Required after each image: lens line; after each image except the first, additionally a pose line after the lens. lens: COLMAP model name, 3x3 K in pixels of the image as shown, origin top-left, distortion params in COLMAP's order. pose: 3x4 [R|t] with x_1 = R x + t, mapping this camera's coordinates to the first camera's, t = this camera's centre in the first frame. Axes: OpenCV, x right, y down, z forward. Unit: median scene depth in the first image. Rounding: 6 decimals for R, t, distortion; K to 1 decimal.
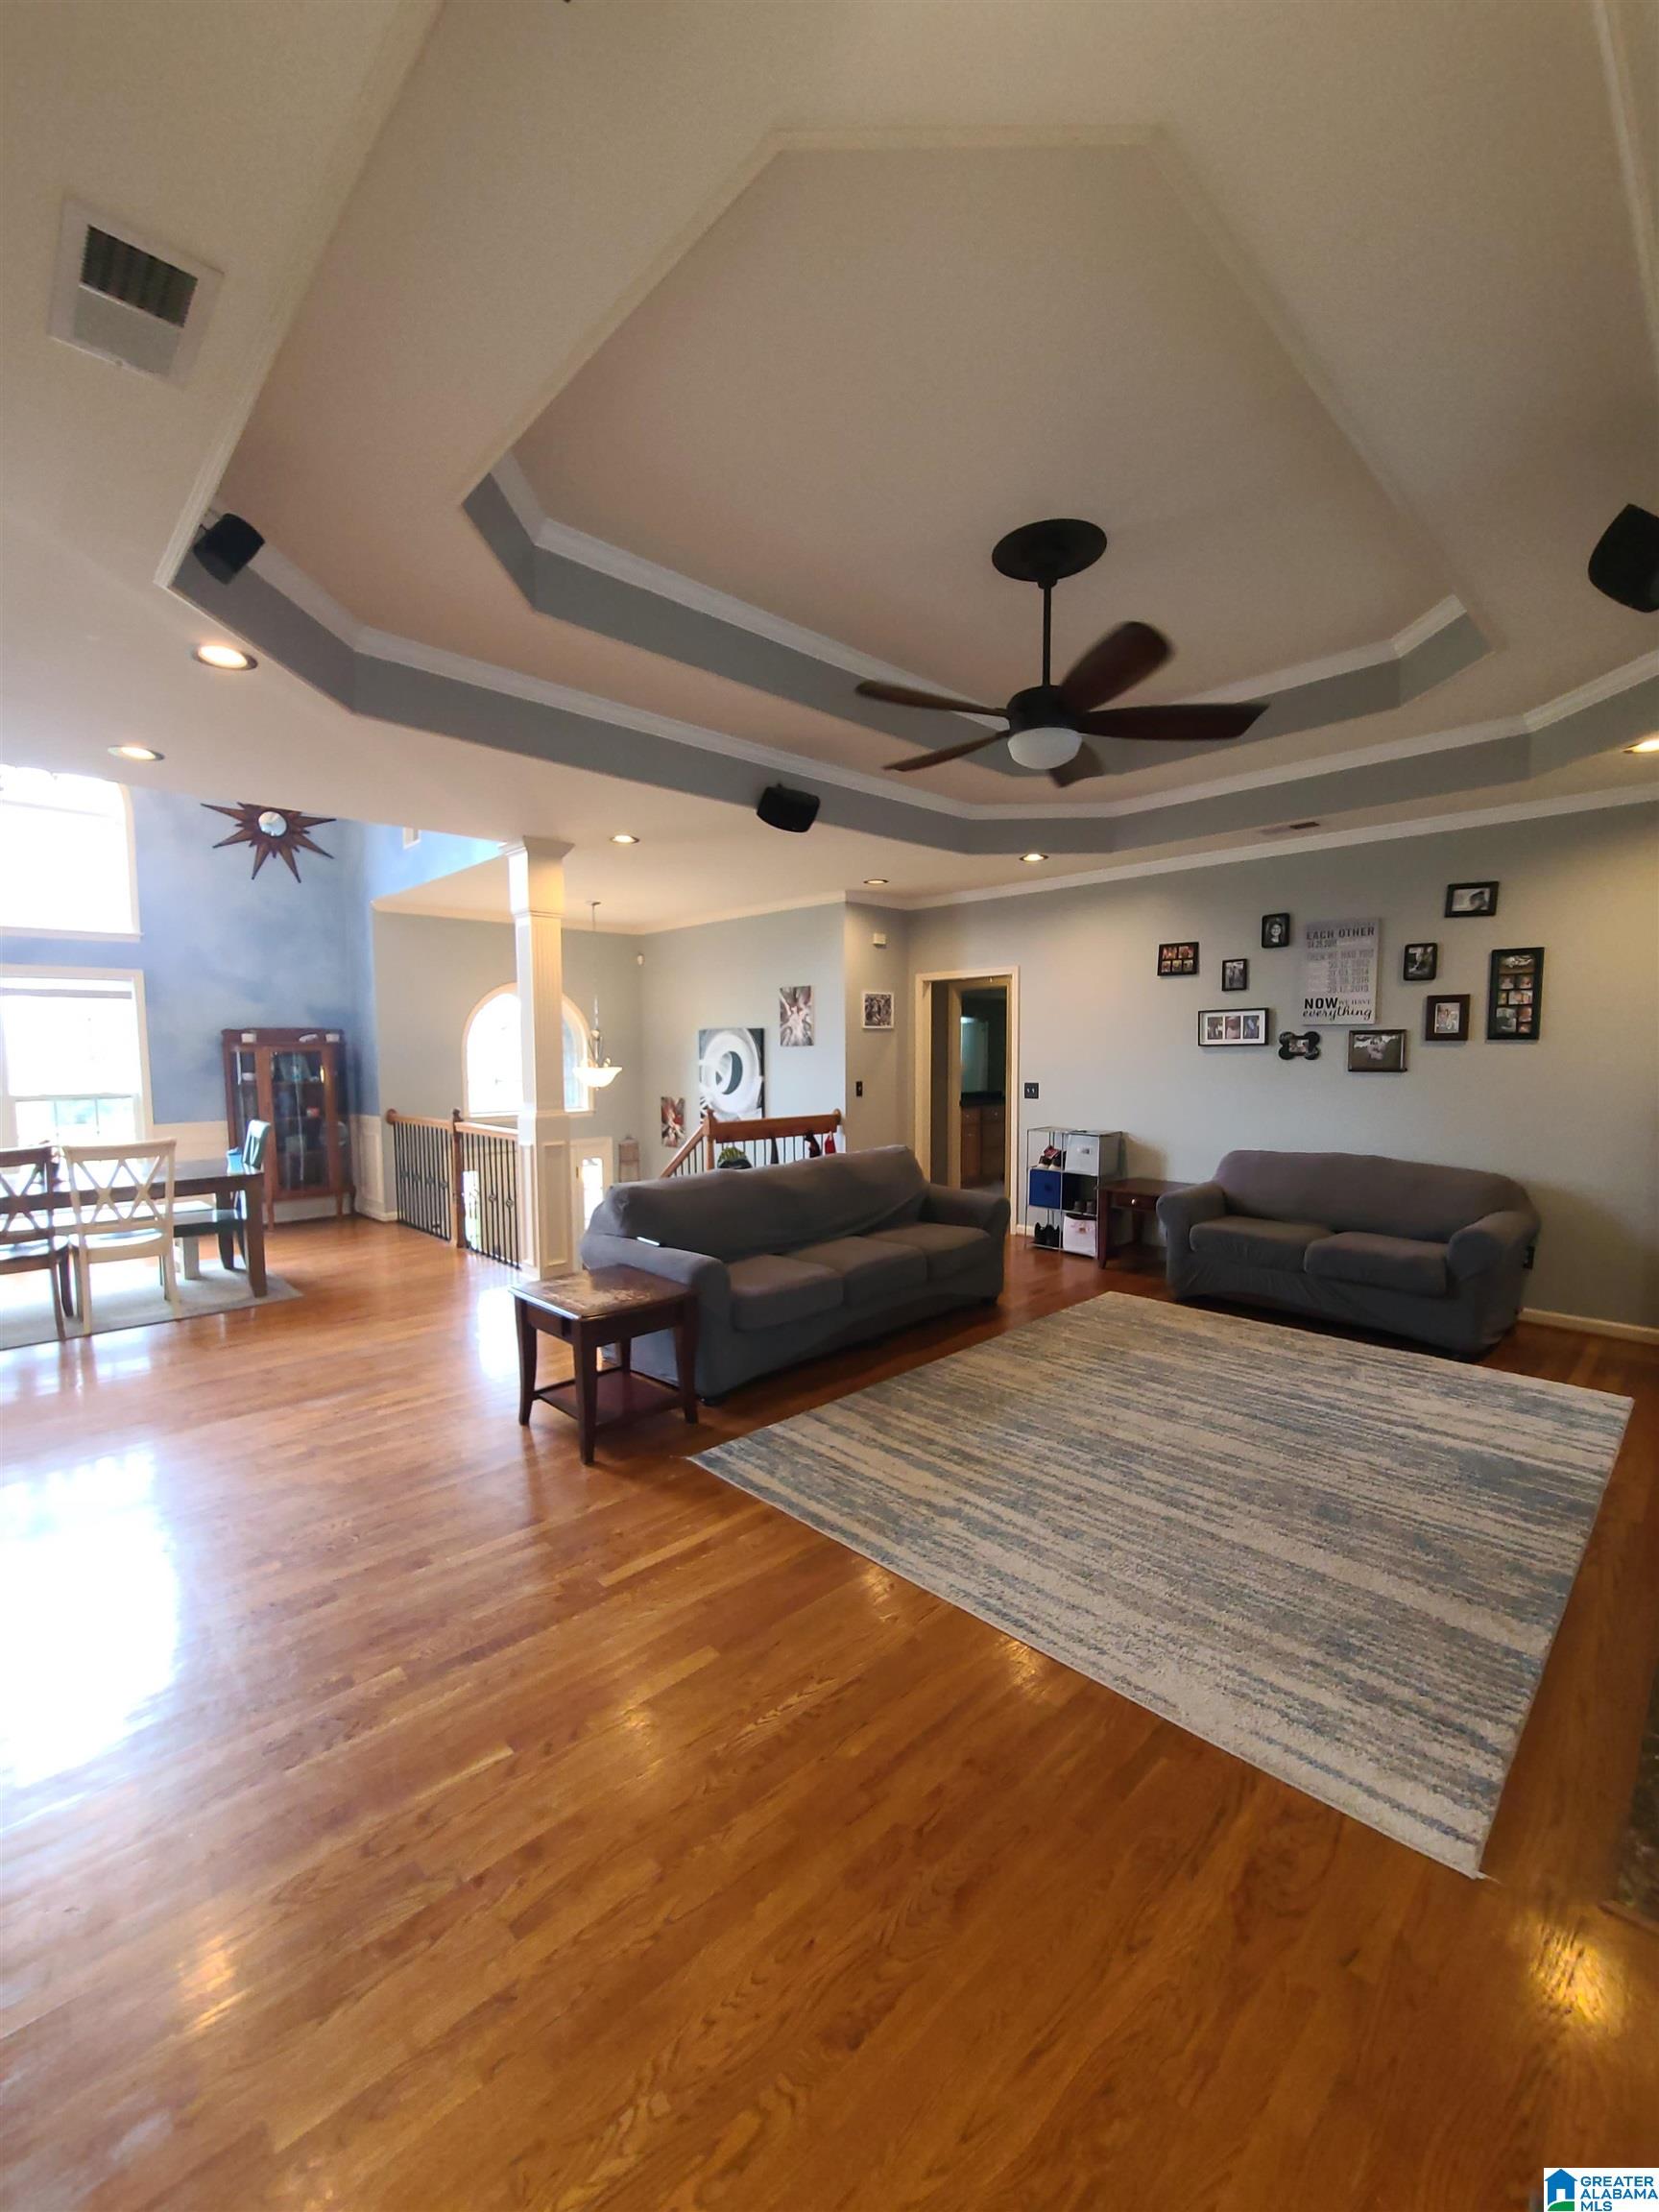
lens RADIAL K [[900.0, 0, 827.0], [0, 900.0, 1113.5], [0, 0, 1]] dist [-0.001451, -0.000851]
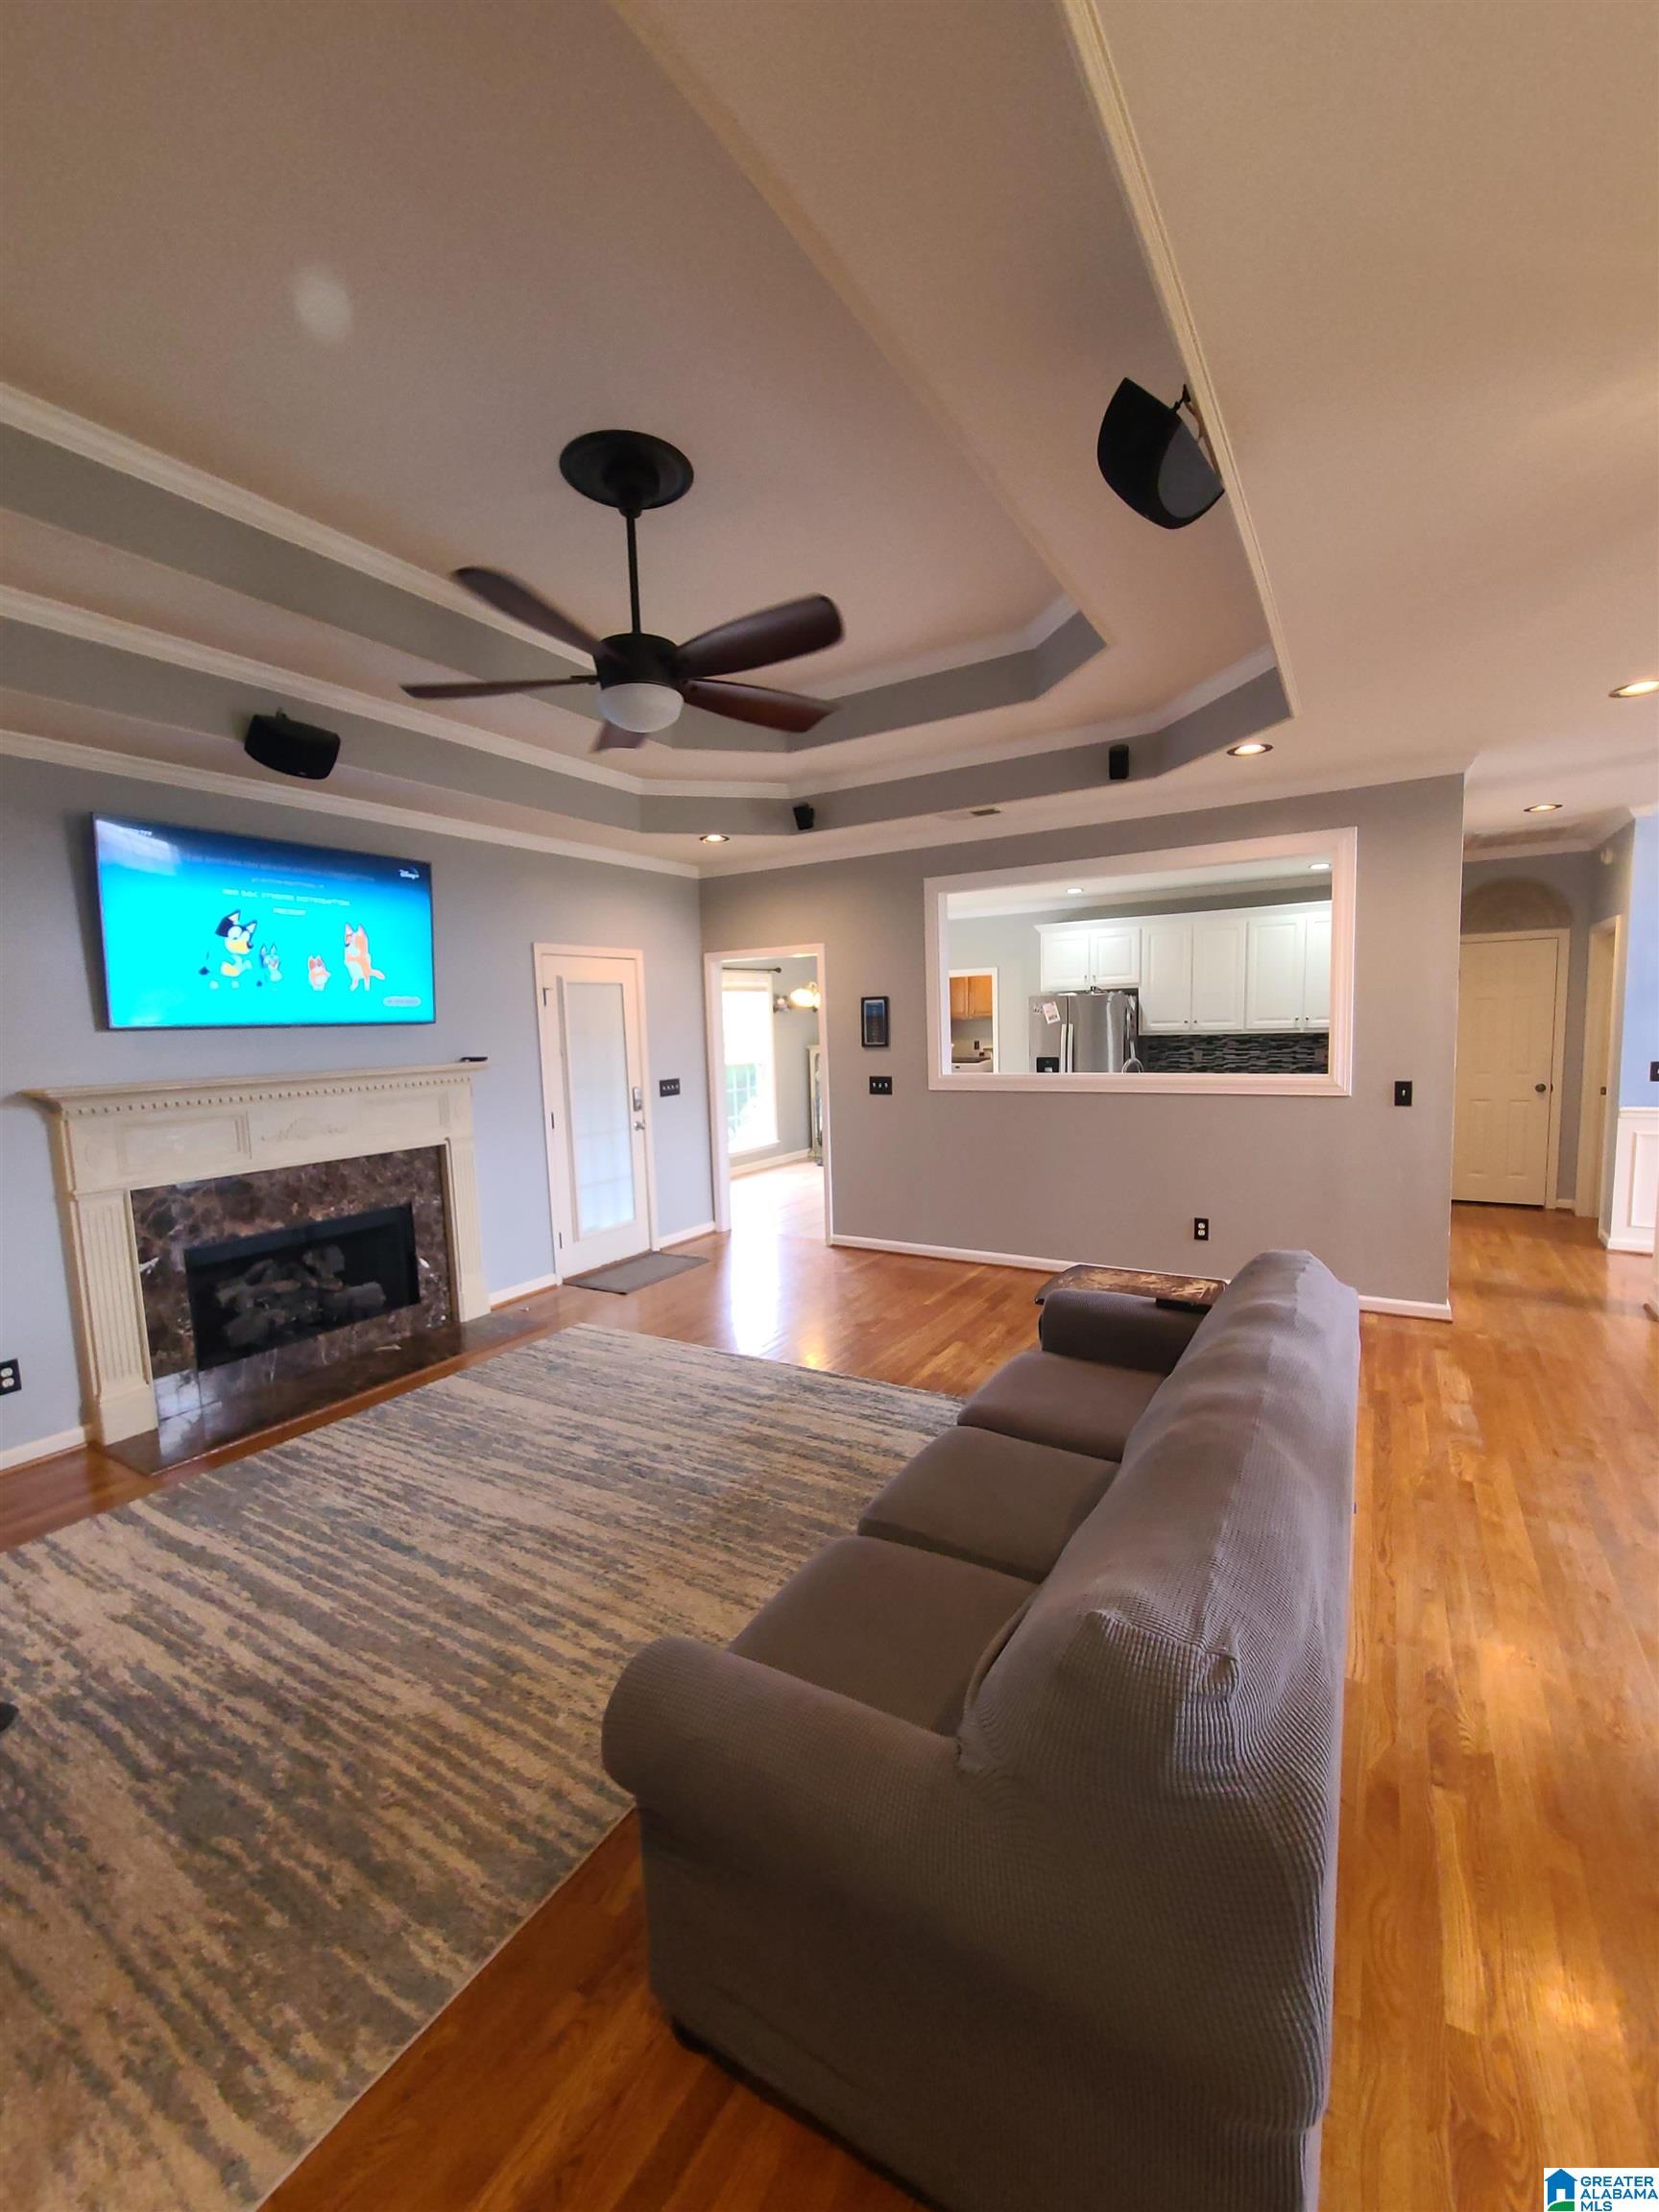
lens RADIAL K [[900.0, 0, 827.0], [0, 900.0, 1113.5], [0, 0, 1]] dist [-0.001451, -0.000851]
pose [[-0.964810, 0.067618, -0.254104, 0.315630], [0.025823, 0.986064, 0.164350, -0.158316], [0.261676, 0.152005, -0.953111, 1.954486]]
